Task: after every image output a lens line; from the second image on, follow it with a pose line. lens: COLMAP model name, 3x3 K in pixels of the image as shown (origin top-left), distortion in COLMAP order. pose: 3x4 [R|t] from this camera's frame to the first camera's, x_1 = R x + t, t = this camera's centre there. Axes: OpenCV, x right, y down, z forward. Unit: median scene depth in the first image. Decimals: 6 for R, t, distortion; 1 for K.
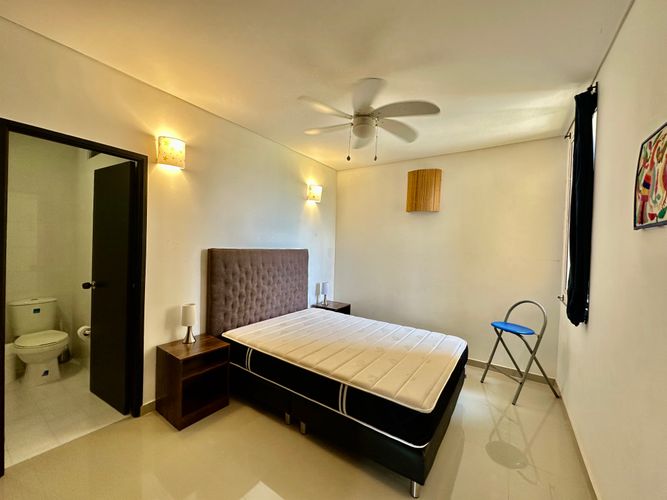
lens RADIAL K [[266.1, 0, 333.5], [0, 266.1, 250.0], [0, 0, 1]] dist [-0.002364, -0.000306]
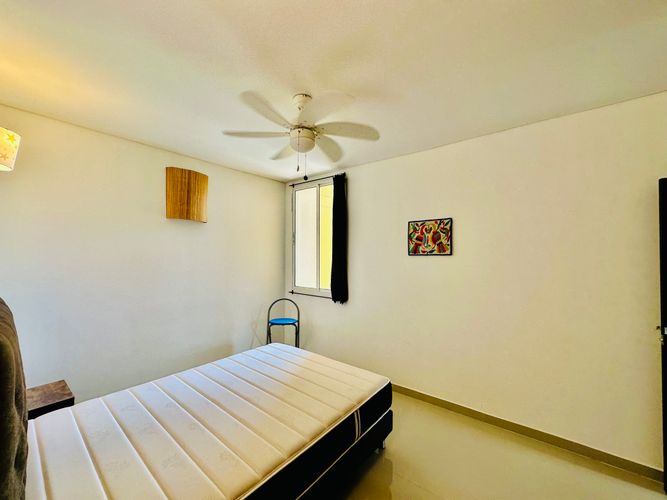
lens RADIAL K [[266.1, 0, 333.5], [0, 266.1, 250.0], [0, 0, 1]] dist [-0.002364, -0.000306]
pose [[0.071955, -0.028527, 0.997000, -0.576963], [0.018047, 0.999465, 0.027295, -0.082651], [-0.997245, 0.016029, 0.072431, 0.601651]]
